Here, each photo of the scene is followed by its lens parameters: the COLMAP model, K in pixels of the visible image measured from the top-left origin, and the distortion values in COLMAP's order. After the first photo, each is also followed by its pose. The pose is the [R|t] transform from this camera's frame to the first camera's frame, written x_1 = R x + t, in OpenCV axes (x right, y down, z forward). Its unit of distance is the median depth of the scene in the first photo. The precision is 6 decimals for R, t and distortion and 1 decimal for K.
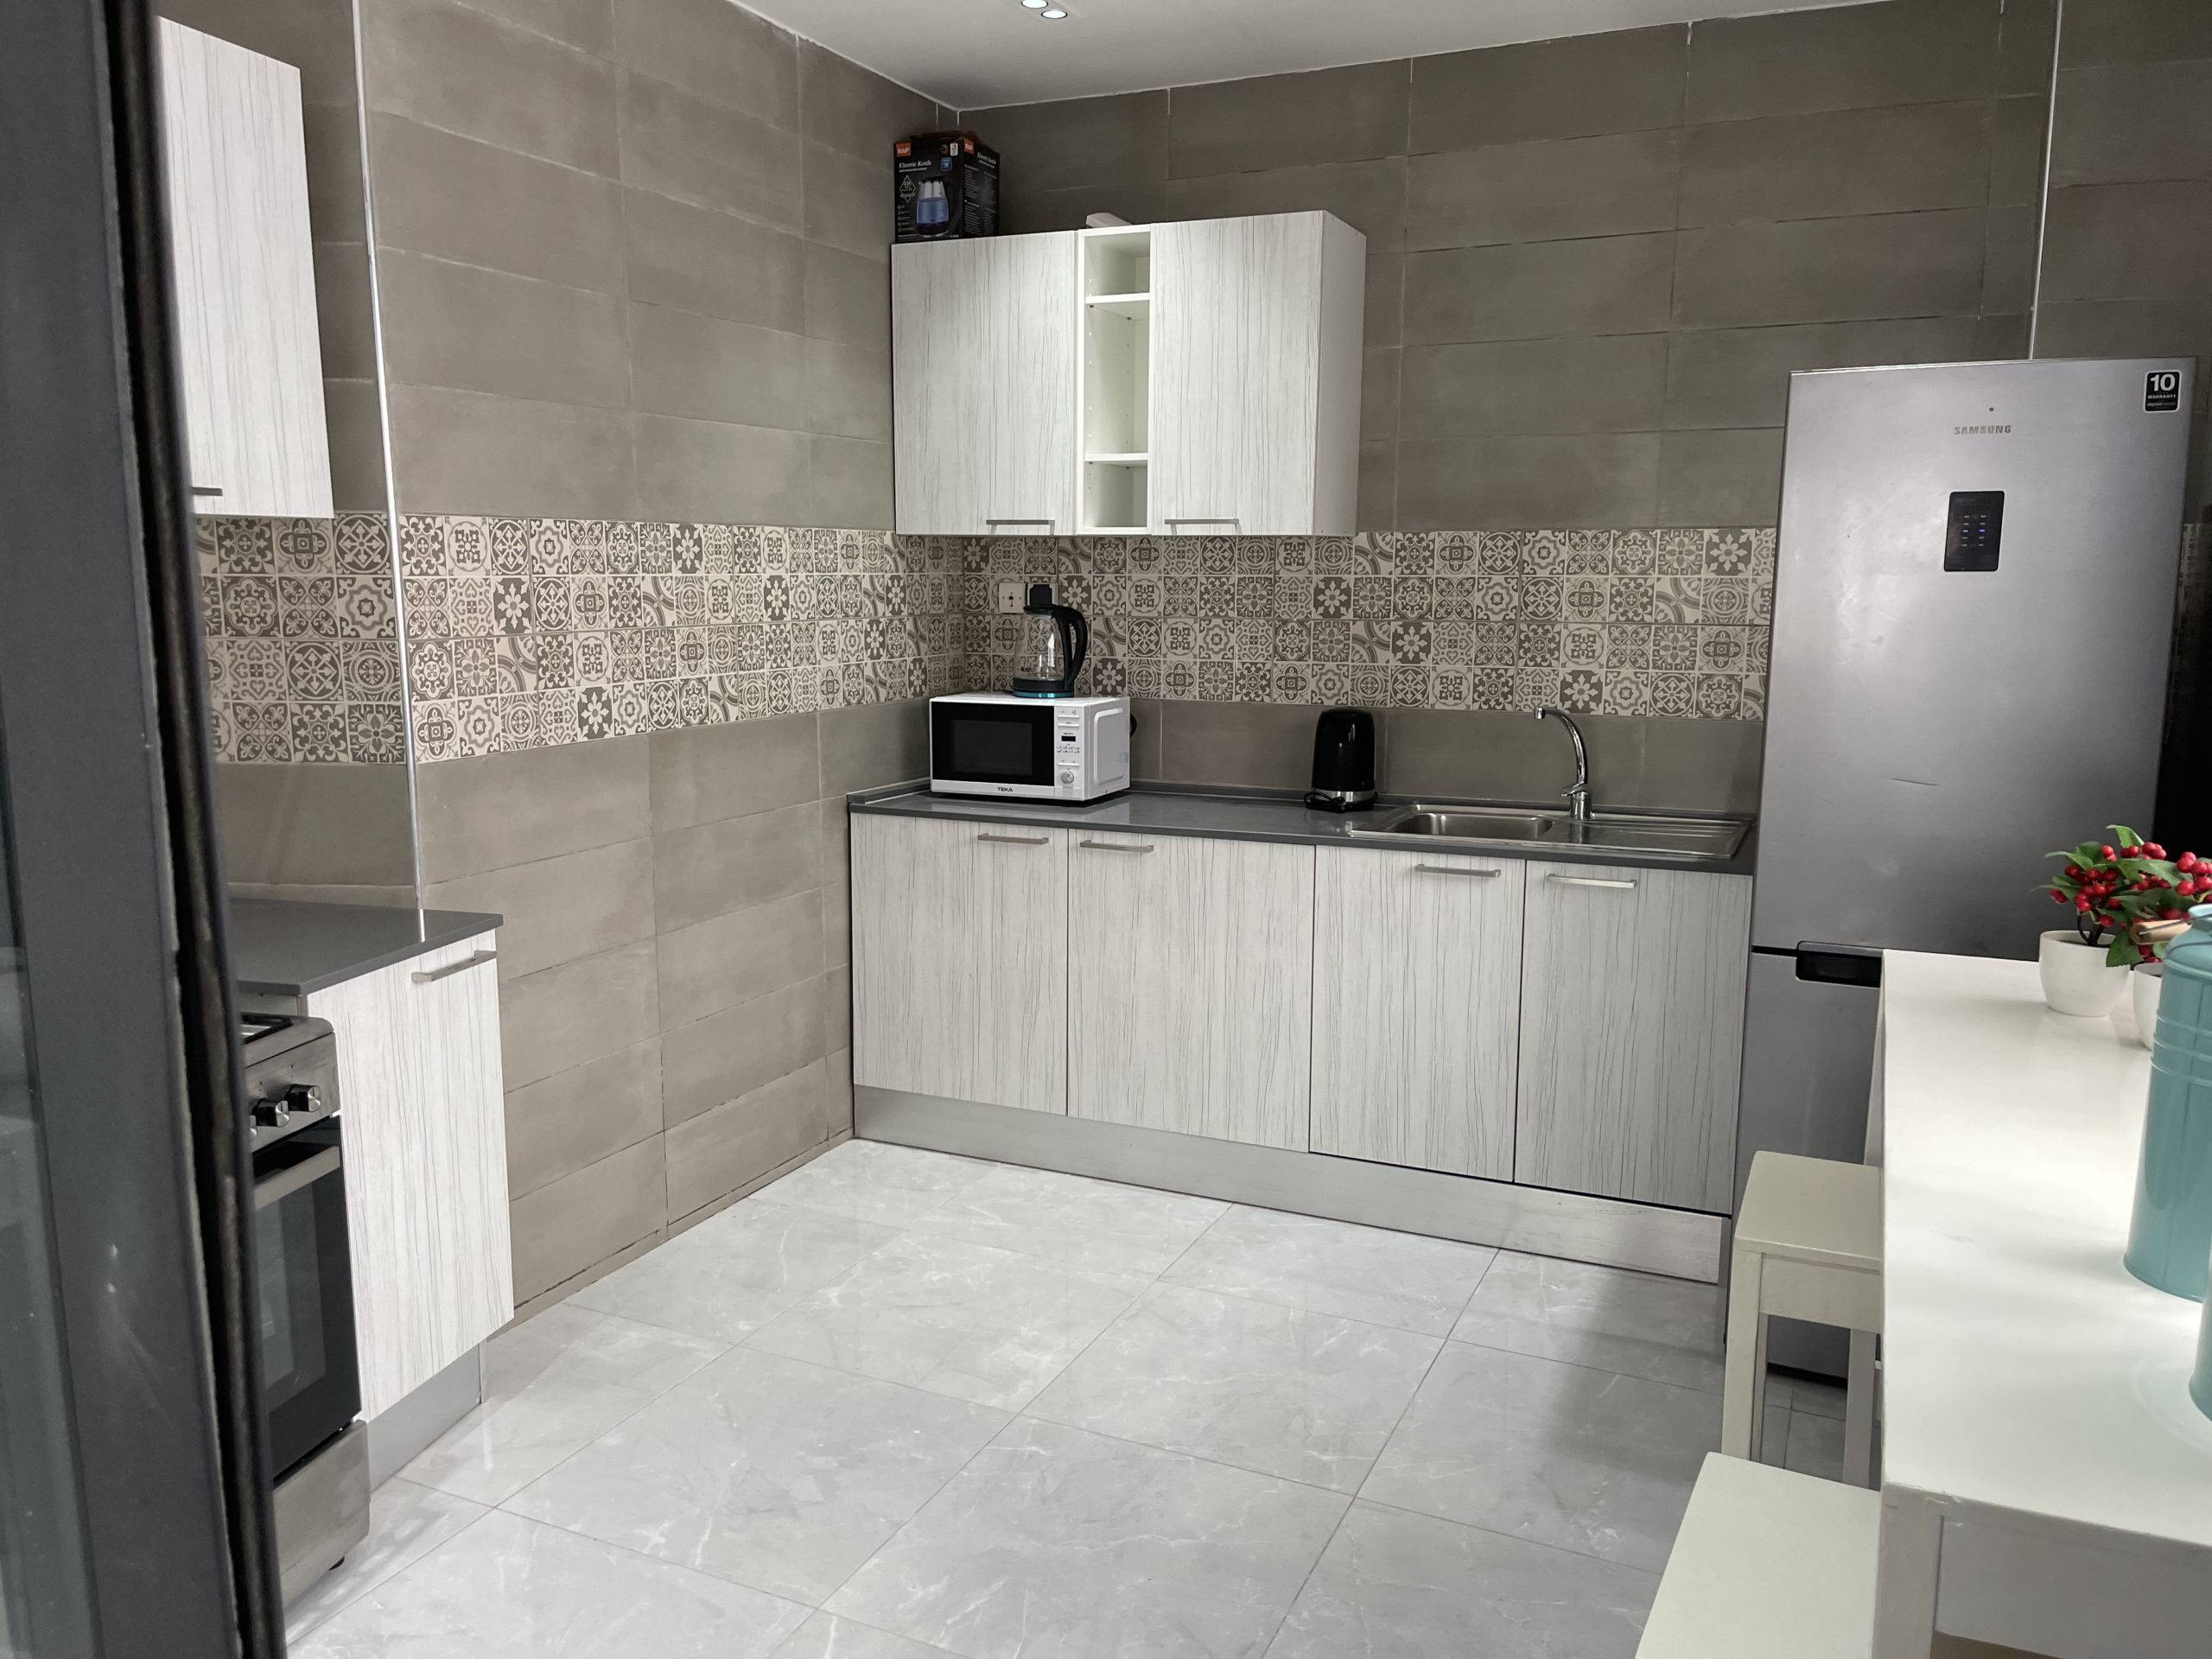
lens RADIAL K [[1672.7, 0, 1112.6], [0, 1672.7, 833.5], [0, 0, 1]] dist [0.050591, -0.025992]
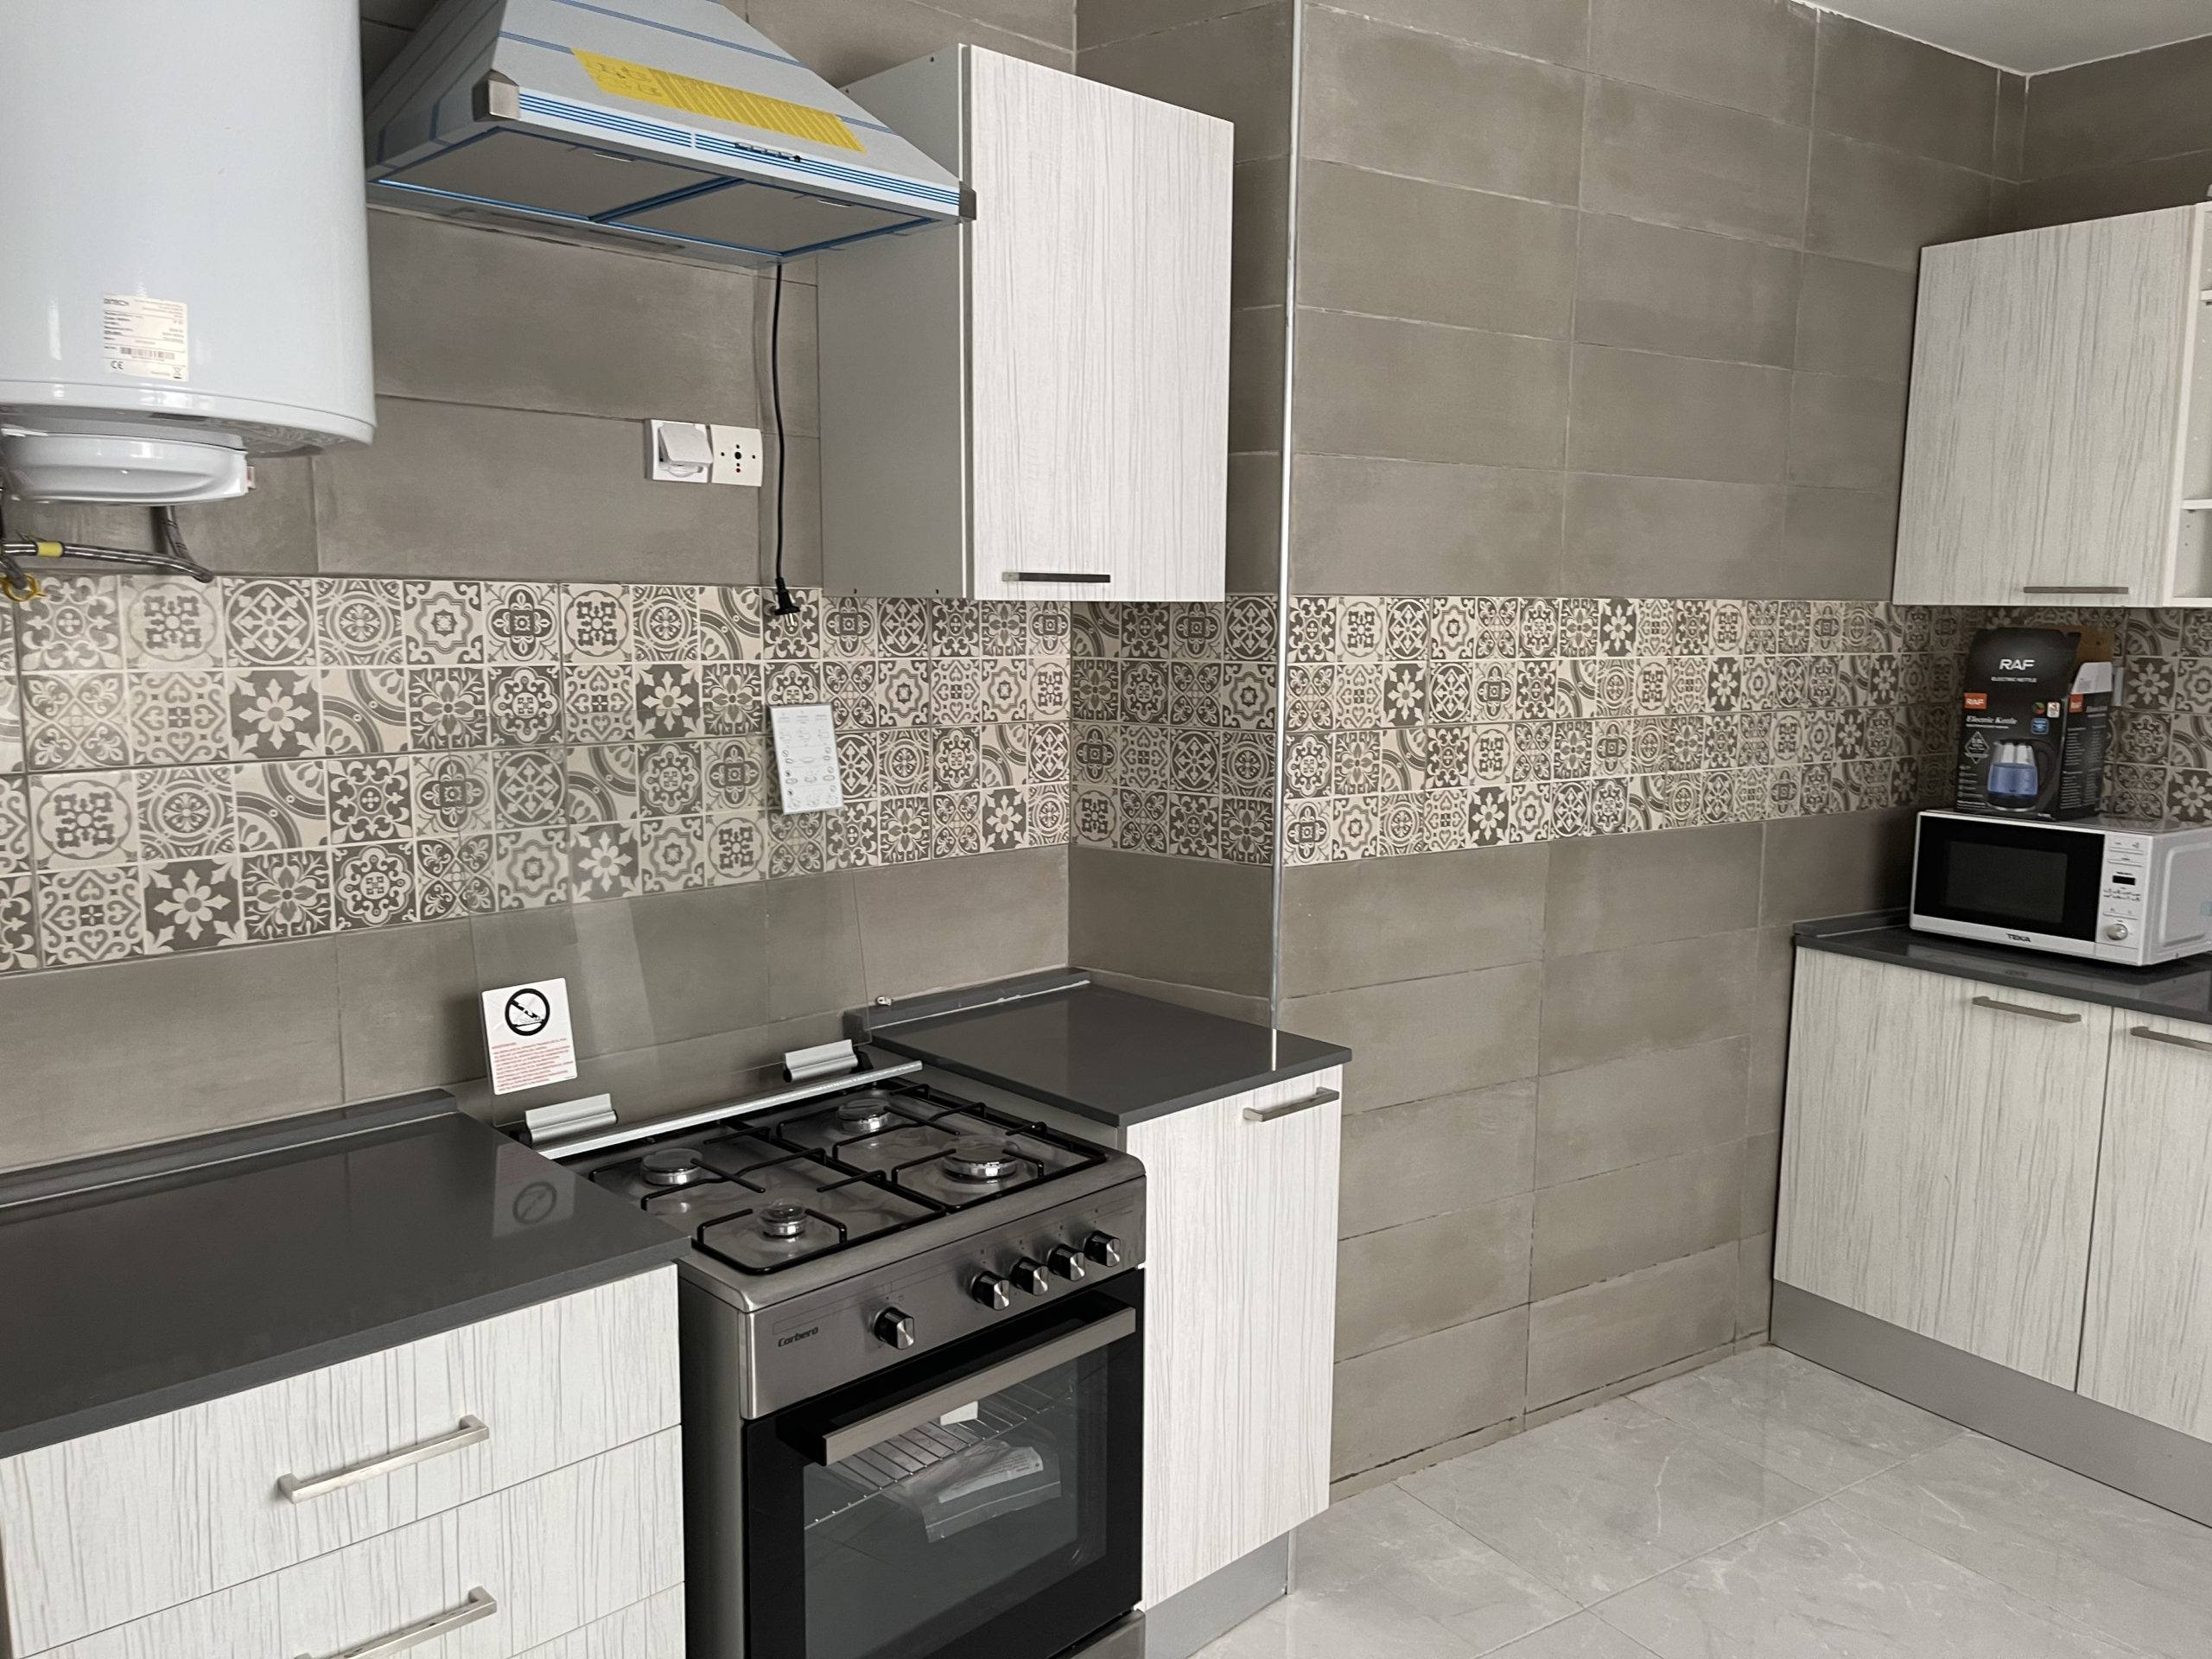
lens RADIAL K [[1672.7, 0, 1103.9], [0, 1672.7, 823.5], [0, 0, 1]] dist [0.050591, -0.025992]
pose [[0.845545, 0.076049, -0.528460, -0.015879], [-0.094708, 0.995471, -0.008279, -0.040715], [0.525437, 0.057049, 0.848918, 0.151867]]
